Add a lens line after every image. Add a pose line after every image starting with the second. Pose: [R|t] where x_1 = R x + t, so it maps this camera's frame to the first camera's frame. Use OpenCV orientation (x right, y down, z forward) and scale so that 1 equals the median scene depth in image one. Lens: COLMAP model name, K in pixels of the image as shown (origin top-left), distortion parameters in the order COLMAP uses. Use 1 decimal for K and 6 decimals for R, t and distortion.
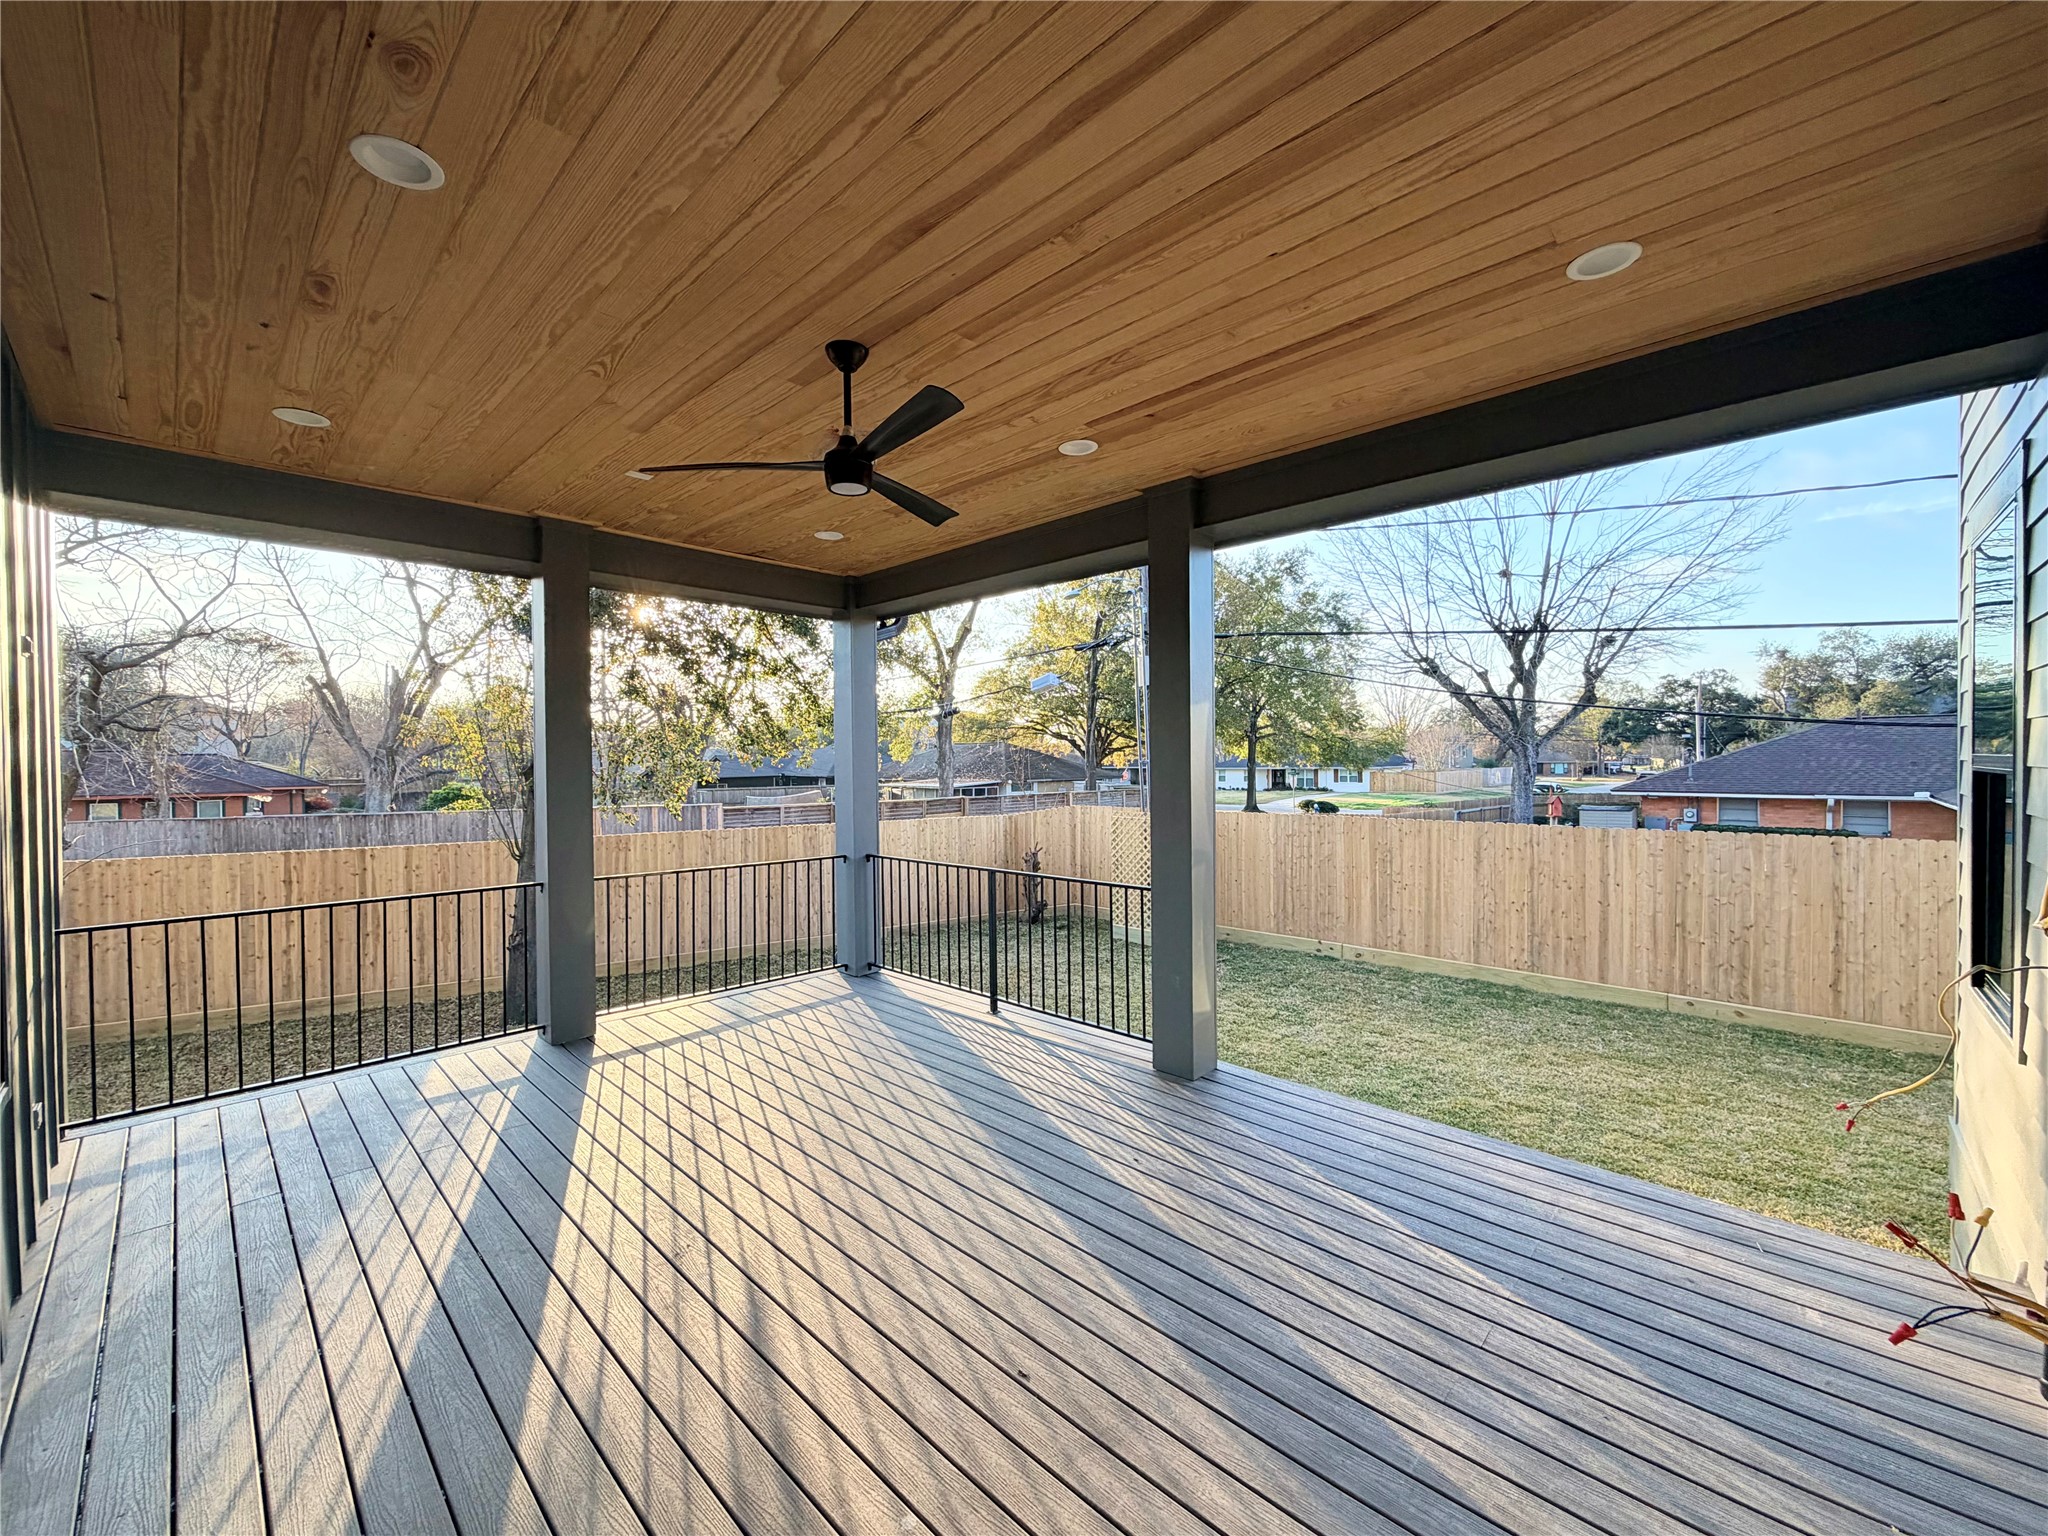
lens RADIAL K [[816.4, 0, 1020.0], [0, 816.4, 769.1], [0, 0, 1]] dist [-0.000585, 0.000053]
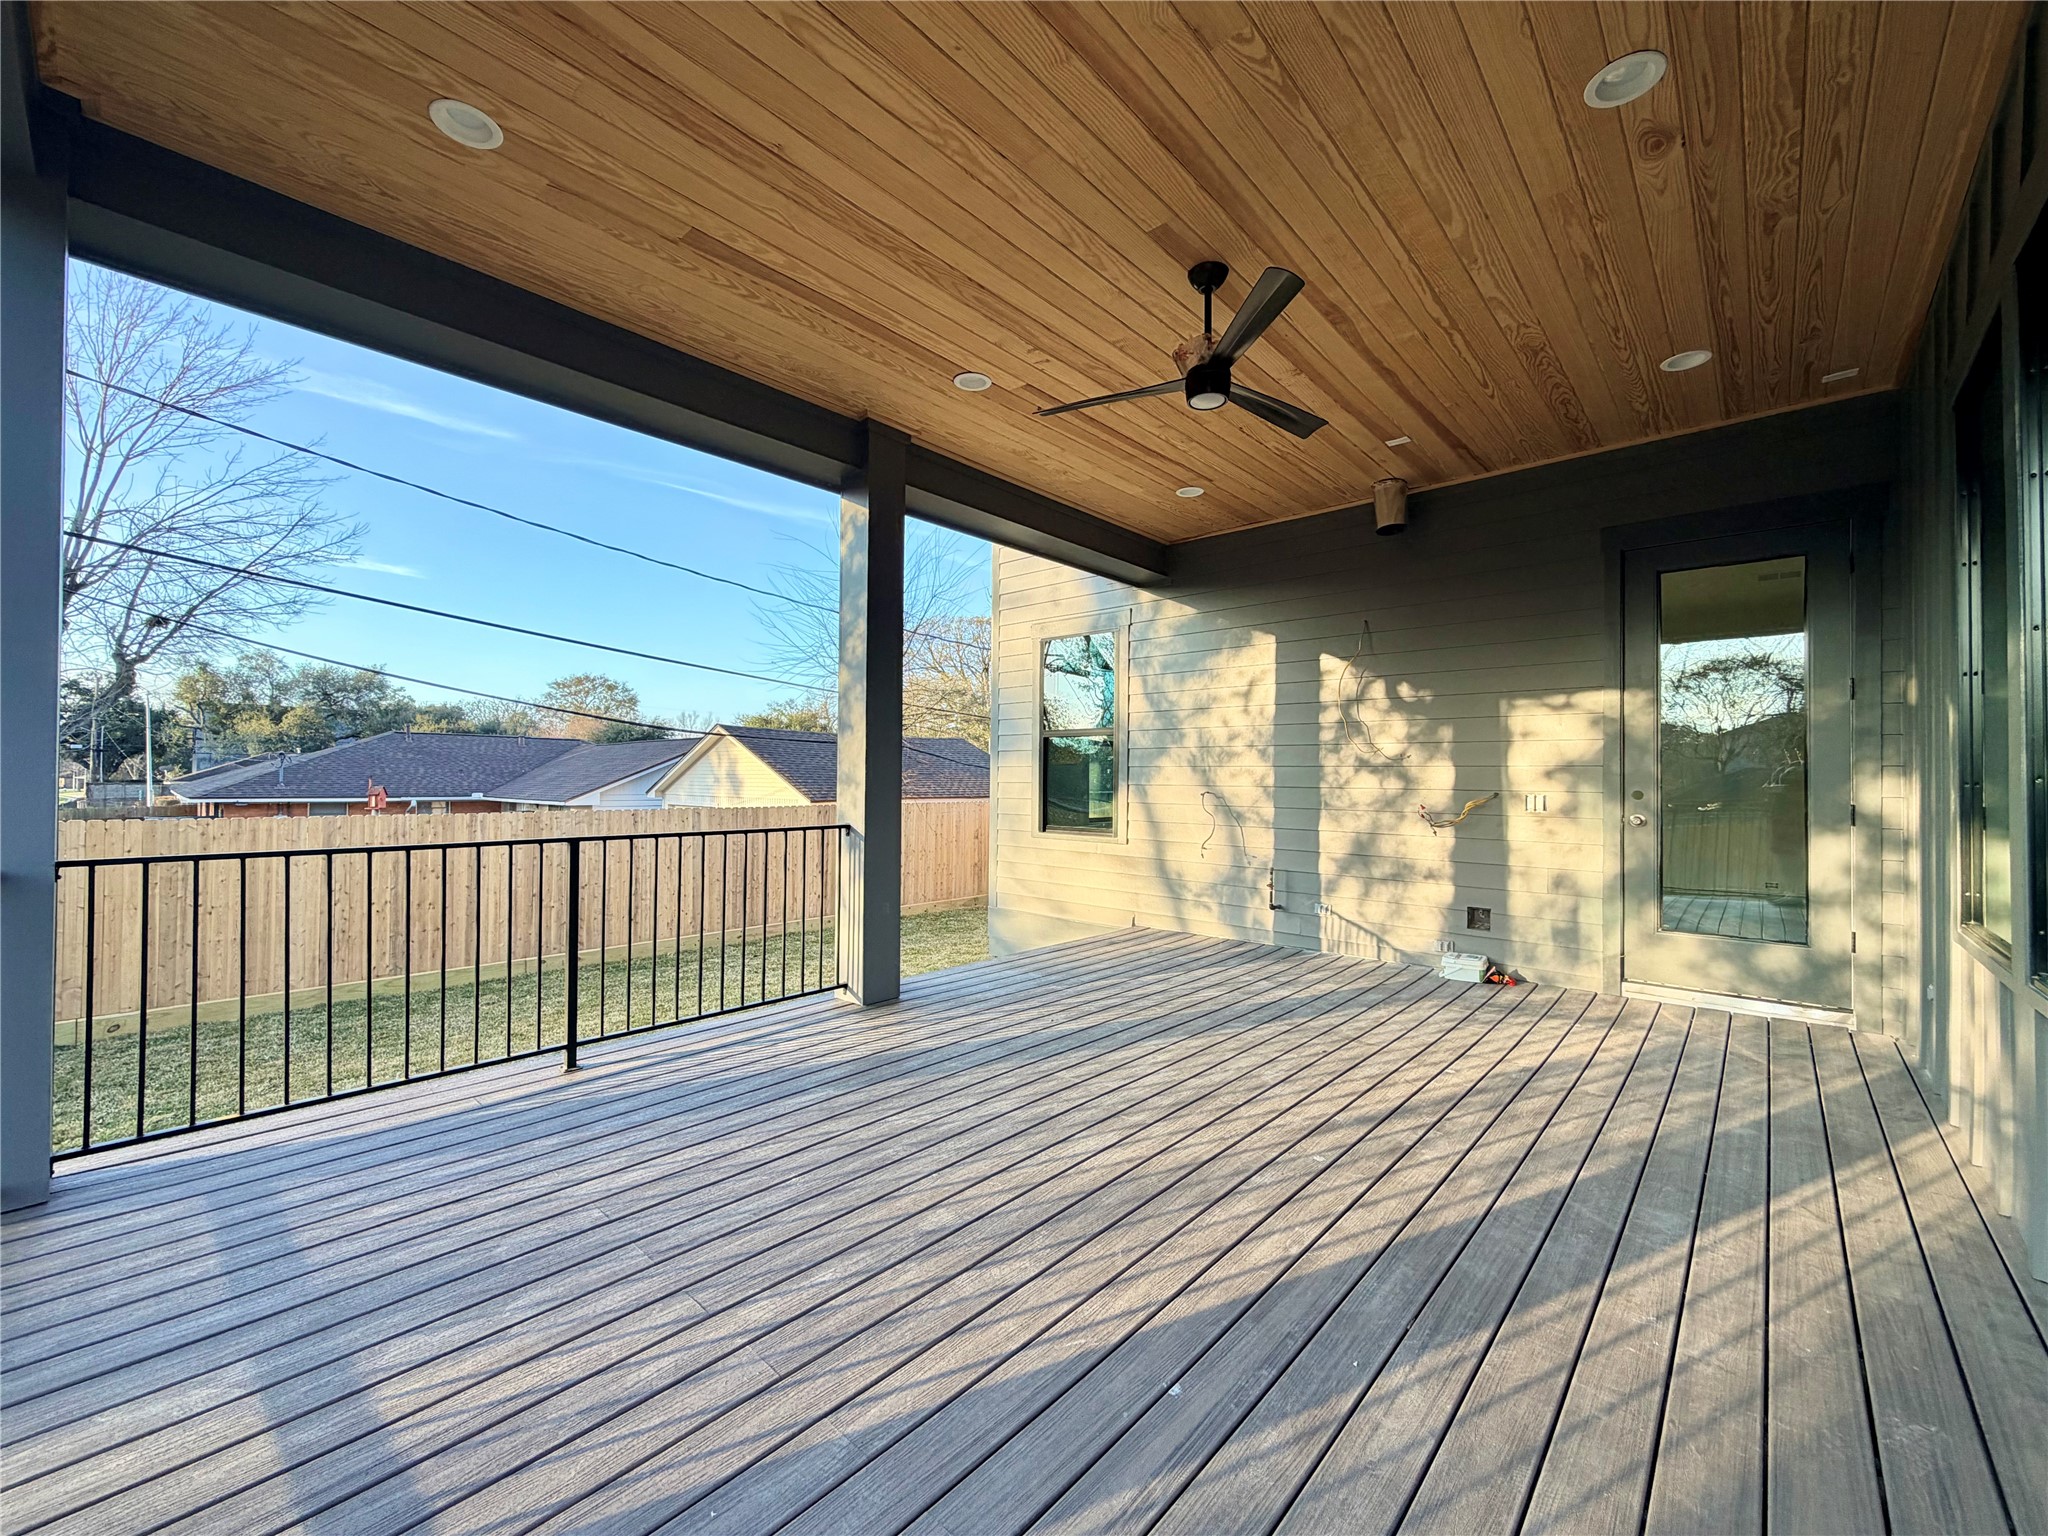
lens RADIAL K [[816.4, 0, 1020.0], [0, 816.4, 769.1], [0, 0, 1]] dist [-0.000585, 0.000053]
pose [[-0.025217, 0.023518, 0.999405, -0.867355], [0.003821, 0.999718, -0.023429, 0.111967], [-0.999675, 0.003228, -0.025300, 0.877279]]
